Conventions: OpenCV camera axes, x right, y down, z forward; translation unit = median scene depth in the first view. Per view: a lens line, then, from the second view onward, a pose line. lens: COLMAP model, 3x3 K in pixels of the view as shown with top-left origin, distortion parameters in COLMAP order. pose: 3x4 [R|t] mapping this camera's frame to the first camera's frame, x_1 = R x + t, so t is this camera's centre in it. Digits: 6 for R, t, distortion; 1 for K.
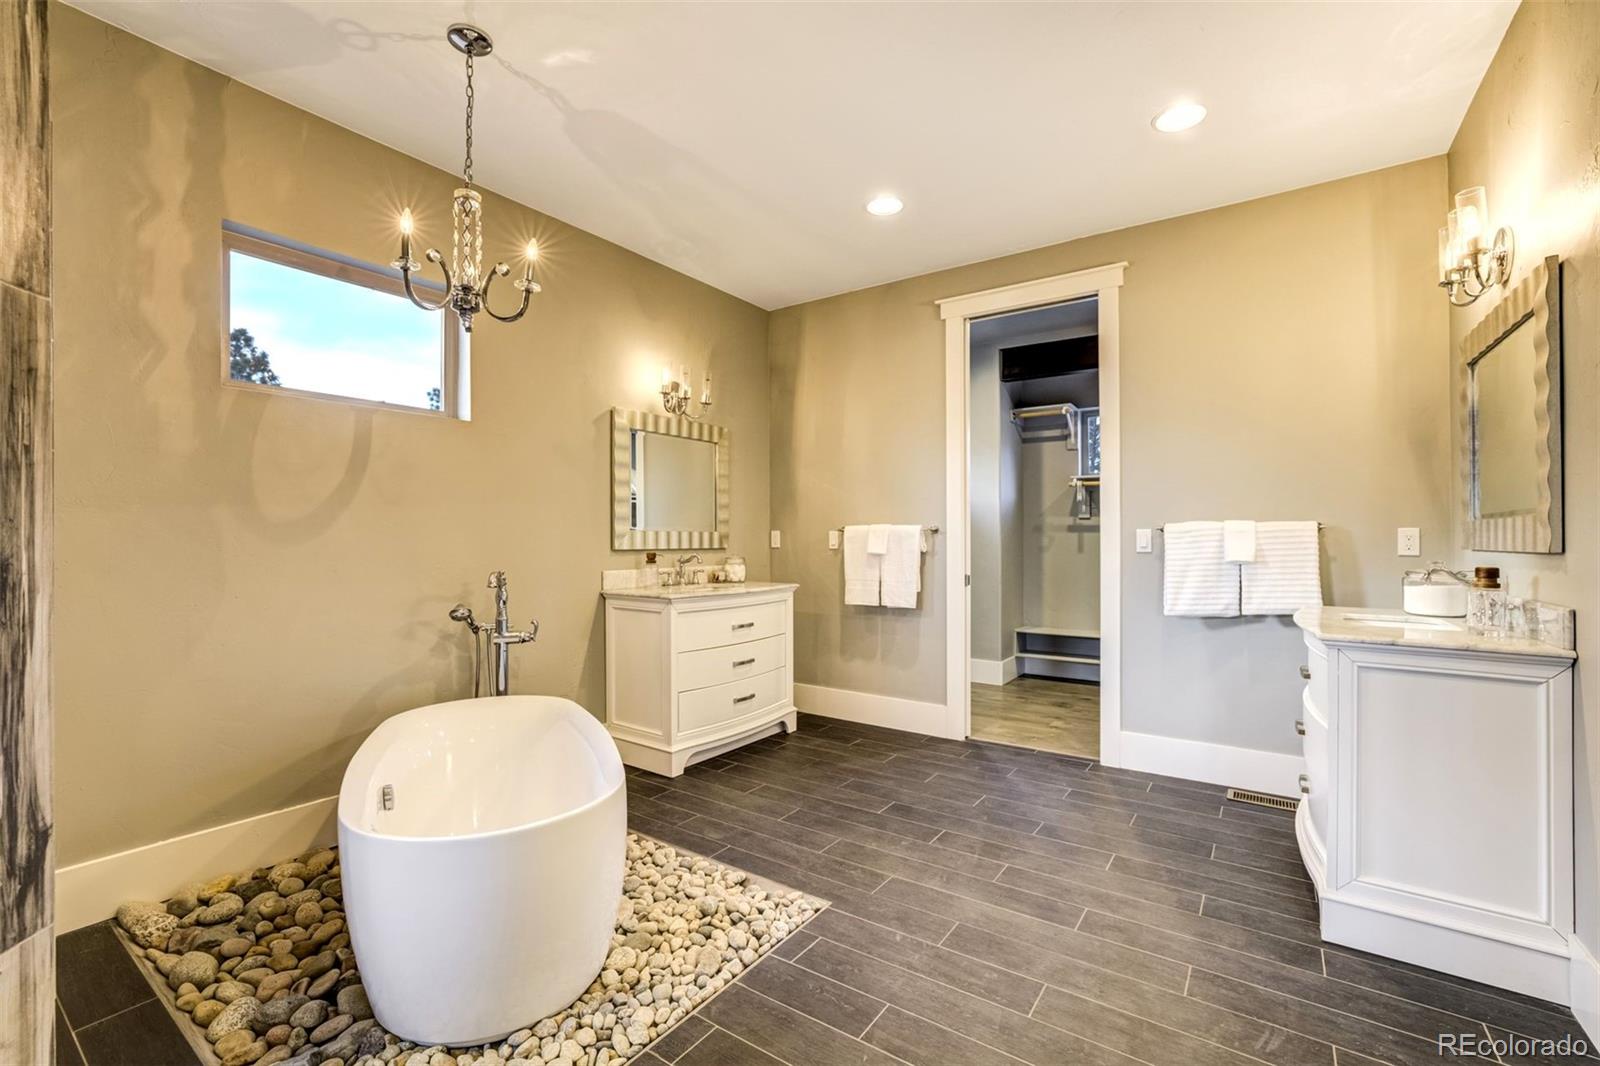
lens RADIAL K [[689.1, 0, 792.9], [0, 689.1, 541.8], [0, 0, 1]] dist [-0.014319, 0.003298]
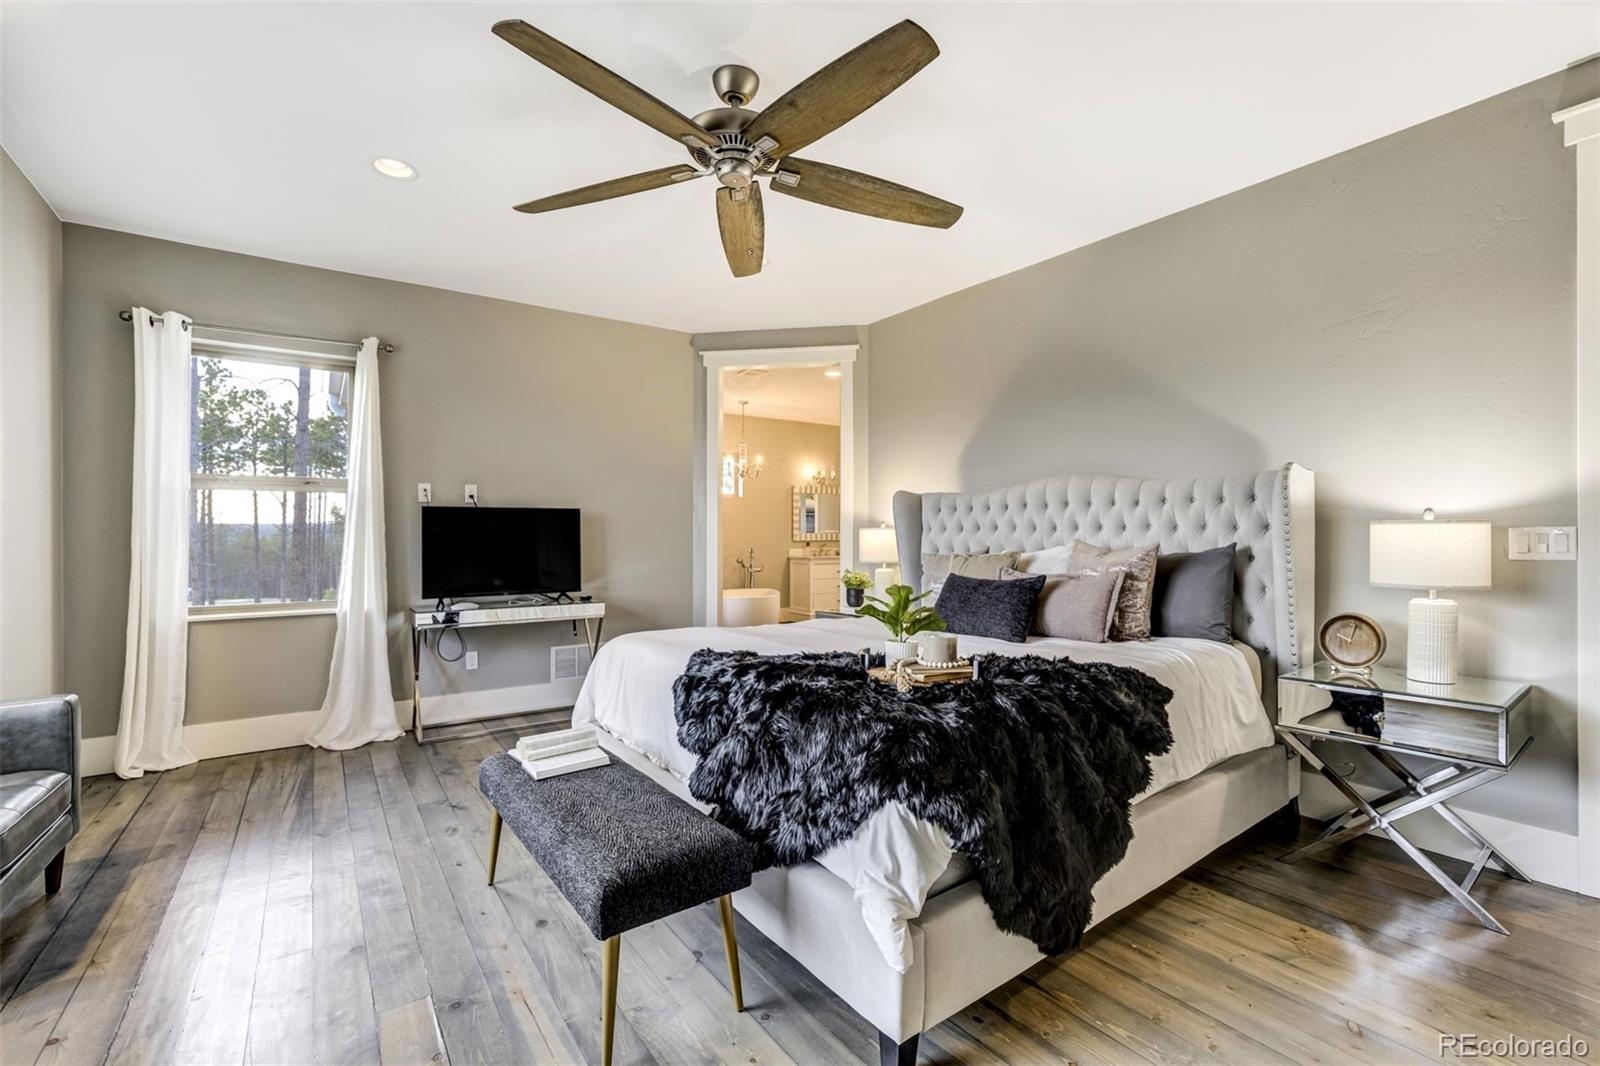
lens RADIAL K [[689.1, 0, 800.4], [0, 689.1, 535.2], [0, 0, 1]] dist [-0.014319, 0.003298]
pose [[0.942477, 0.000663, -0.334270, 0.652848], [-0.001655, 0.999995, -0.002682, -0.002616], [0.334267, 0.003081, 0.942473, -1.474998]]
